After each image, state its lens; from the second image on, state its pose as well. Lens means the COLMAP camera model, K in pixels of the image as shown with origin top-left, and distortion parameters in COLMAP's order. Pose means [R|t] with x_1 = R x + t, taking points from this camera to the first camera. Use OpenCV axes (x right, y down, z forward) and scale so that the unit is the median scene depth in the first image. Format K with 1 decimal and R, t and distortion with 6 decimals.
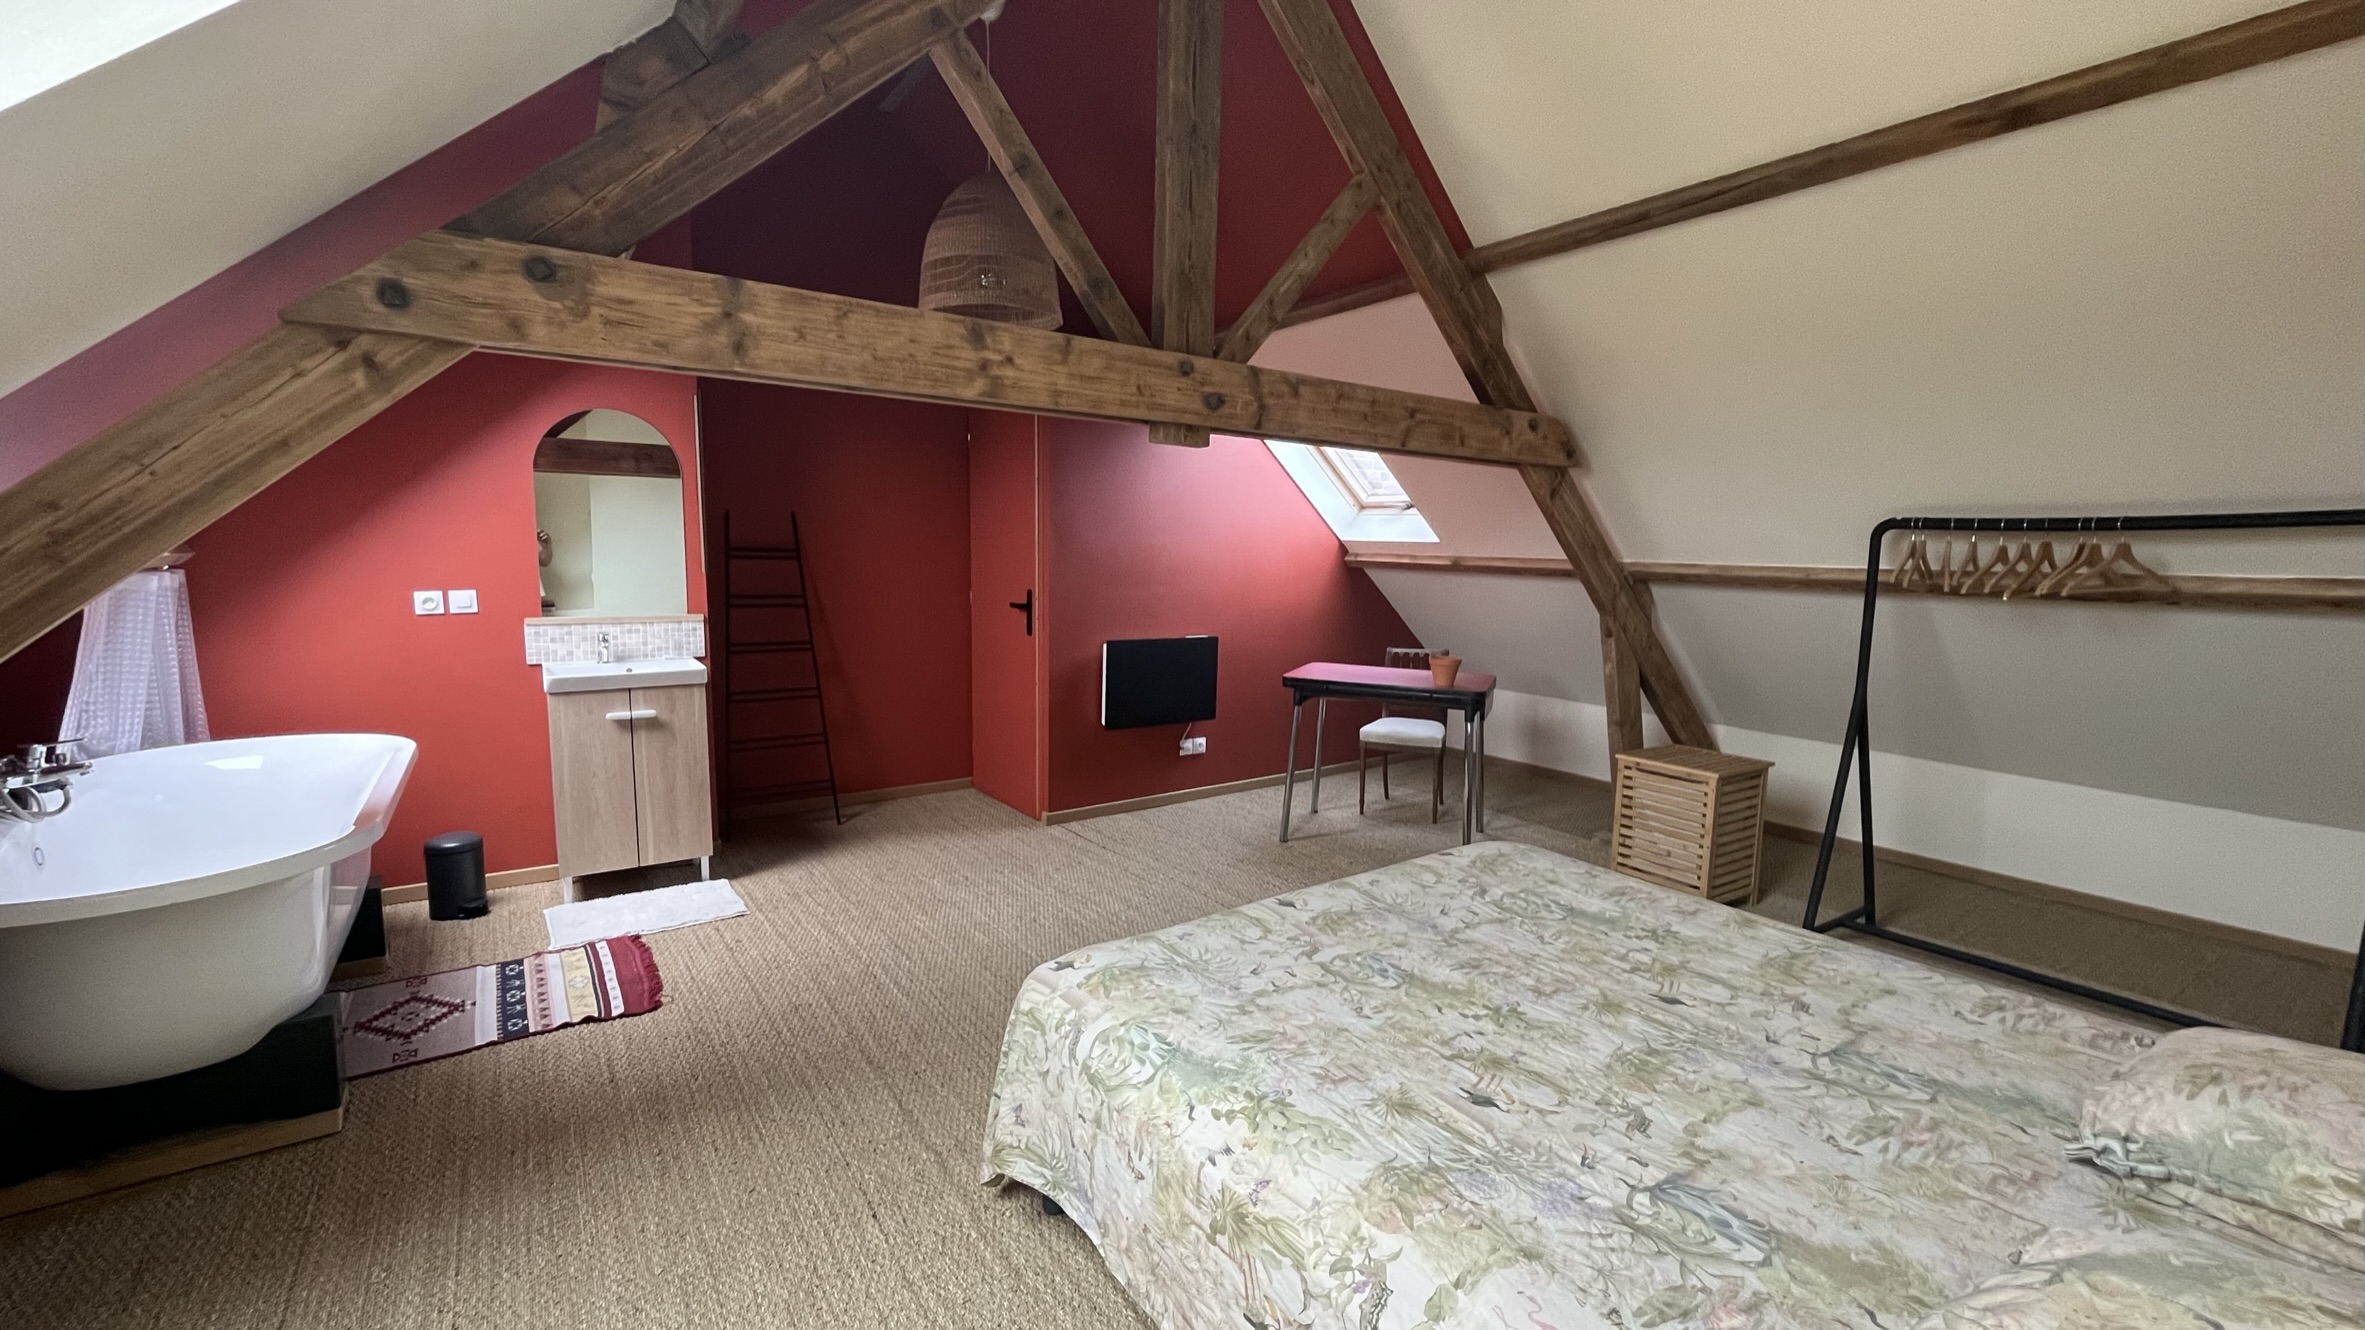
lens RADIAL K [[956.5, 0, 1178.6], [0, 956.5, 665.5], [0, 0, 1]] dist [-0.001283, 0.000398]
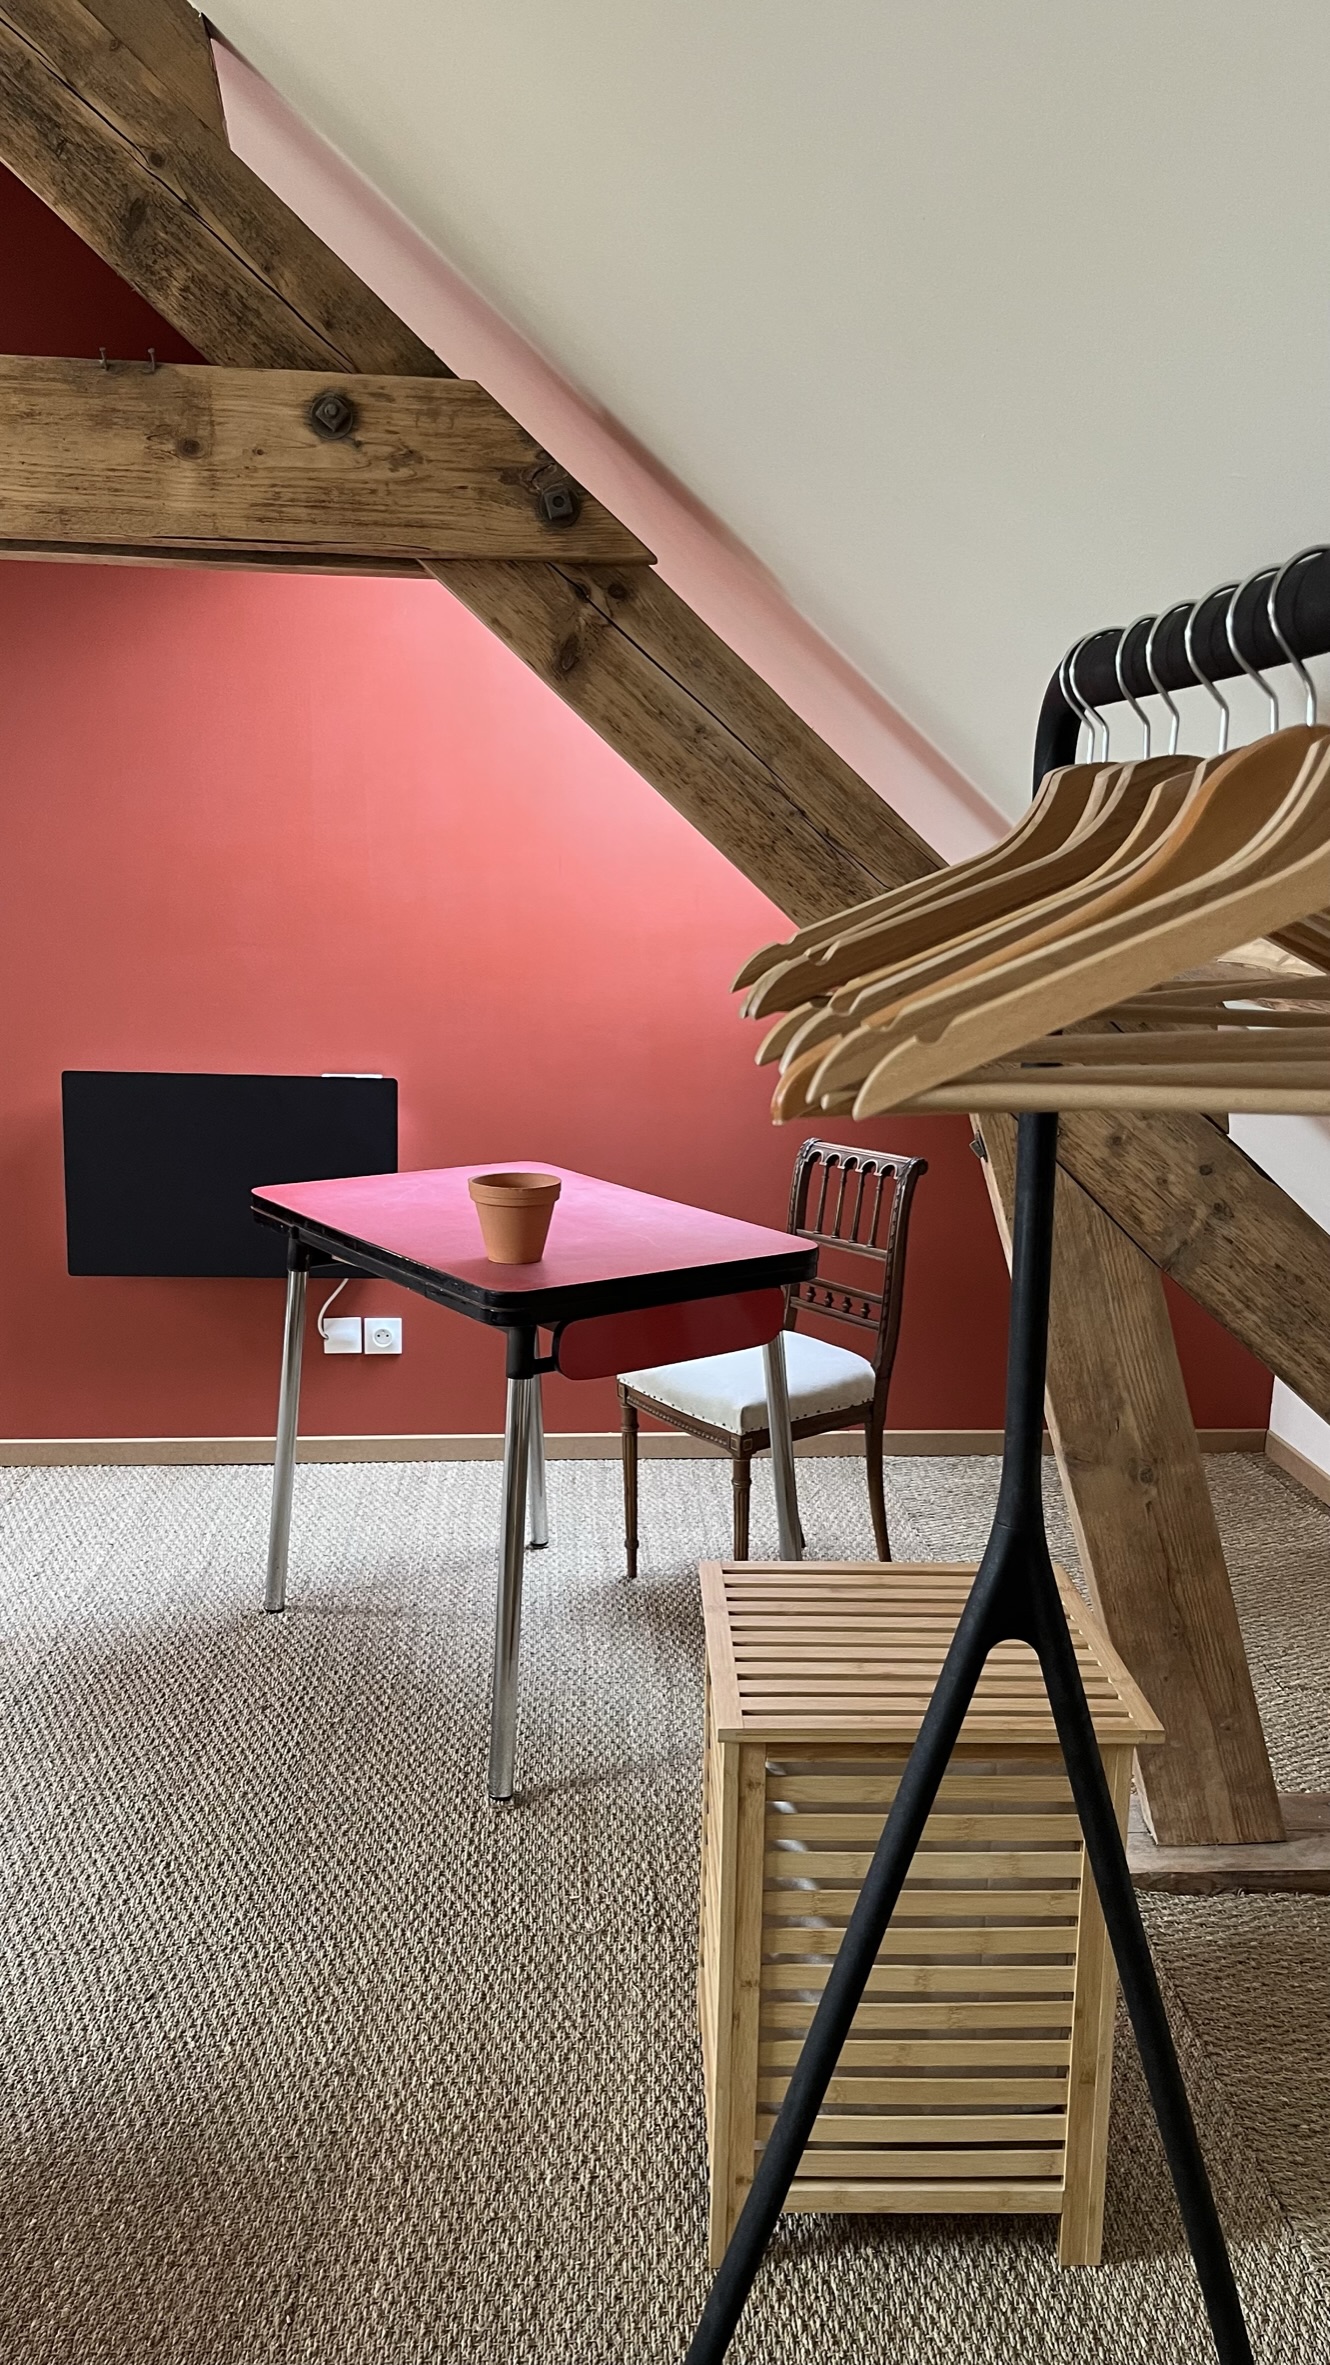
lens RADIAL K [[1787.7, 0, 683.1], [0, 1787.7, 1206.7], [0, 0, 1]] dist [0.069823, -0.089928]
pose [[0.855186, 0.098356, -0.508904, 1.137700], [-0.070941, 0.994802, 0.073052, -0.085736], [0.513443, -0.026370, 0.857718, 0.847109]]
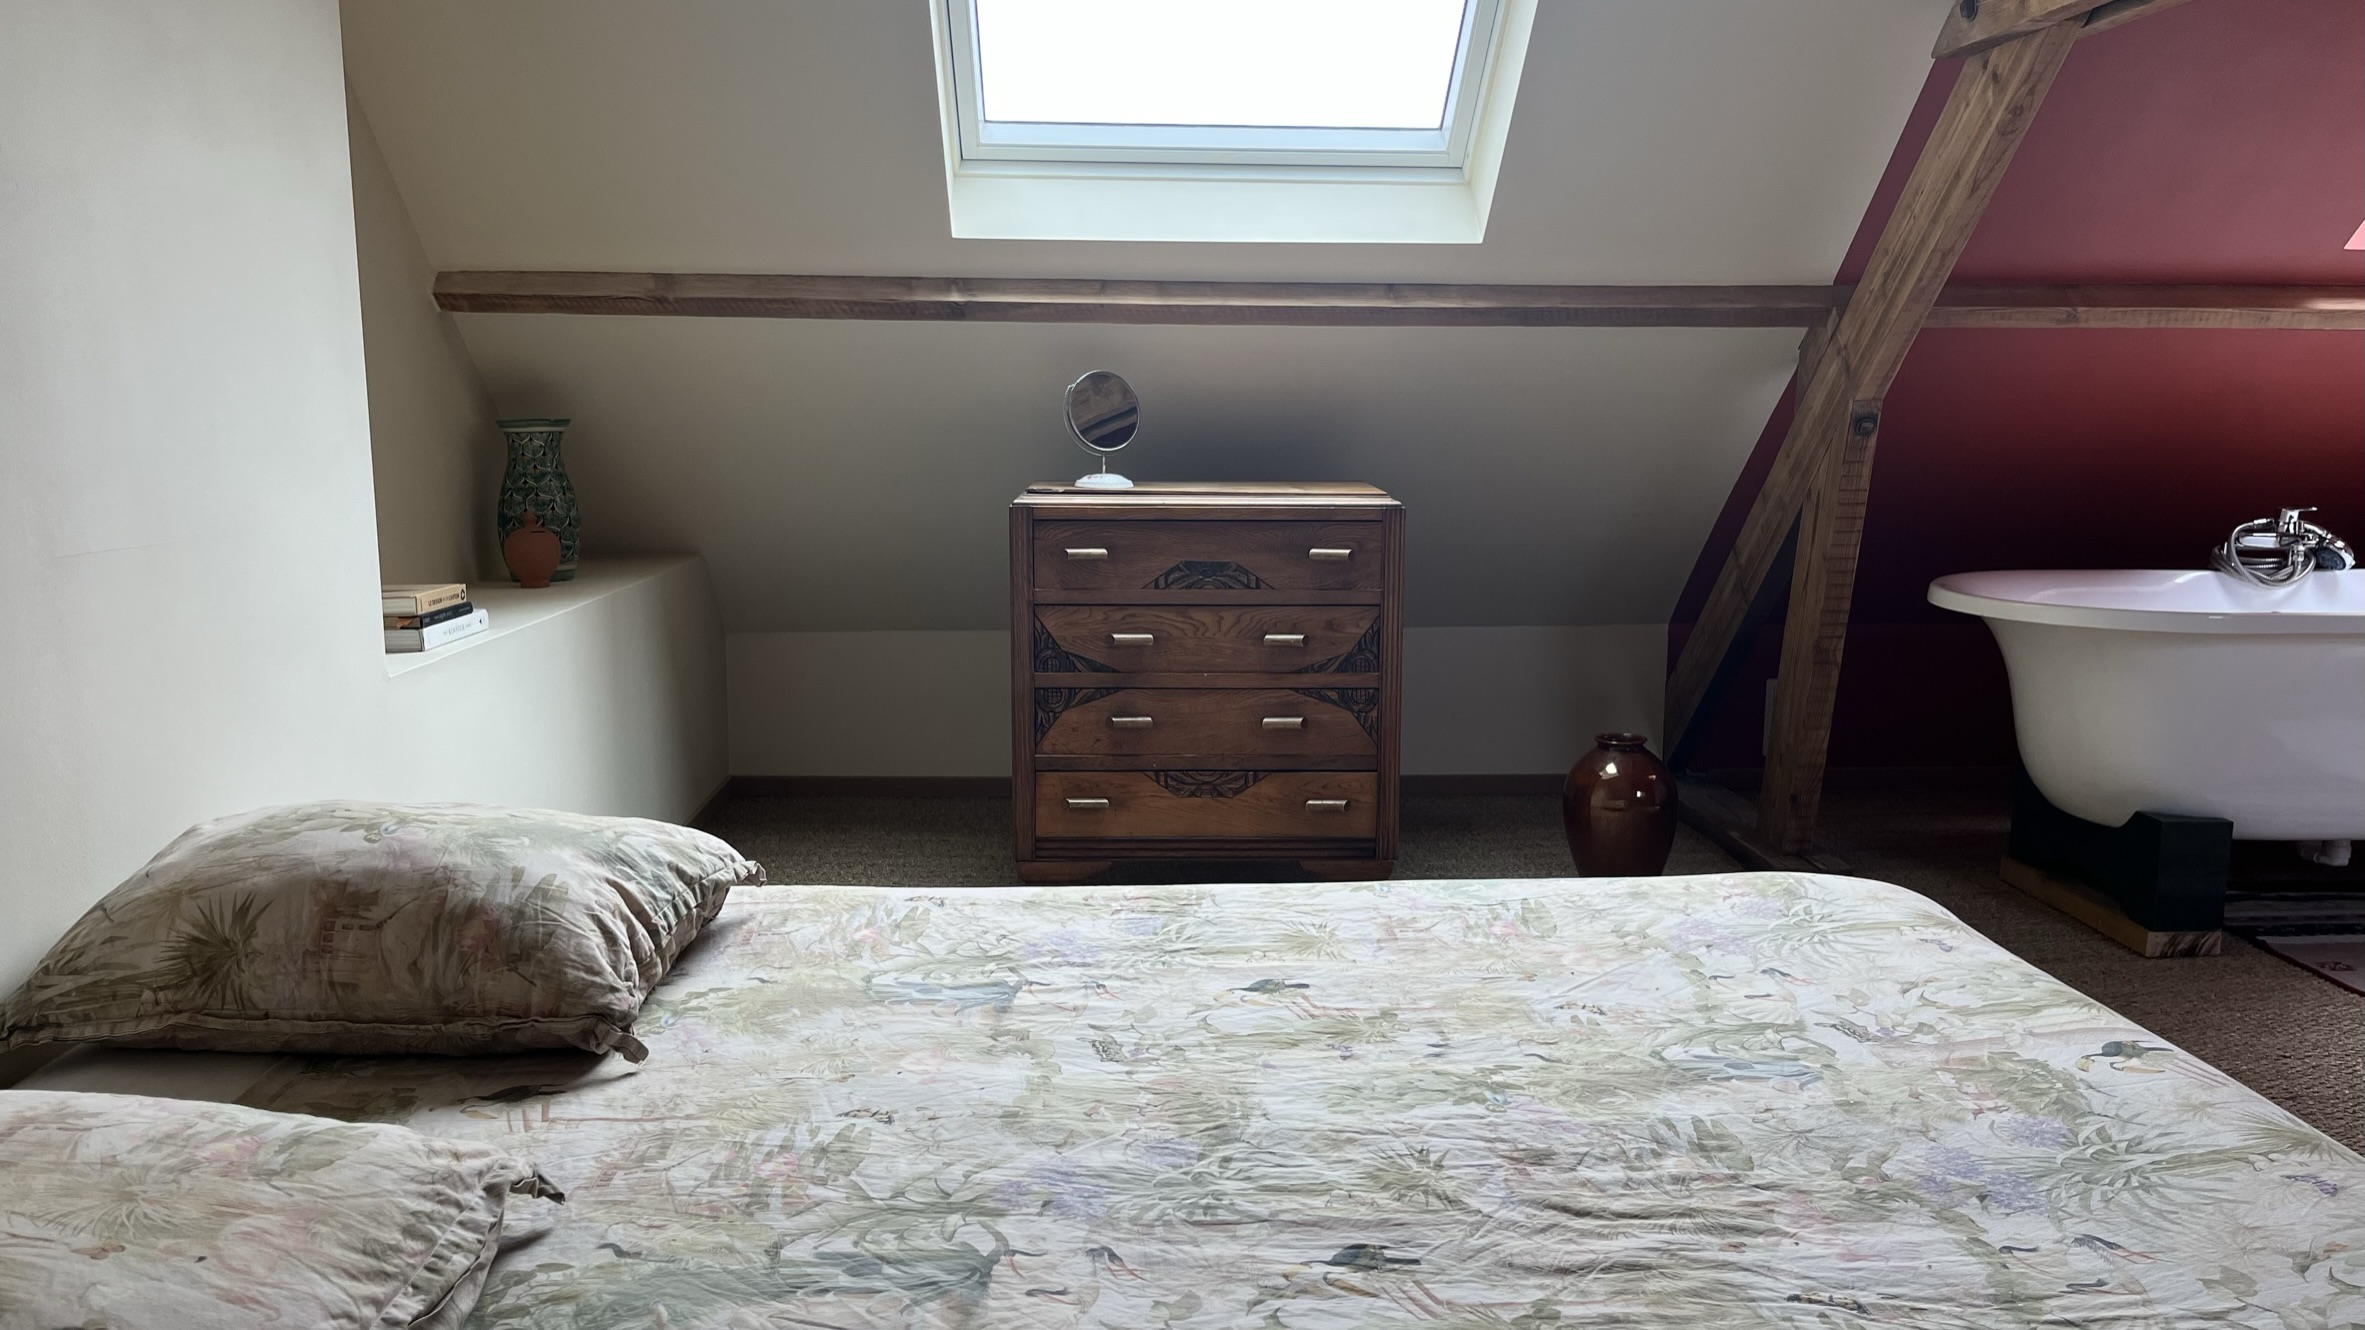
lens RADIAL K [[1787.7, 0, 1180.4], [0, 1787.7, 648.7], [0, 0, 1]] dist [0.069823, -0.089928]
pose [[-0.544765, 0.103562, -0.832169, 0.854756], [-0.106718, 0.975715, 0.191287, -0.007057], [0.831770, 0.193015, -0.520484, 0.969407]]
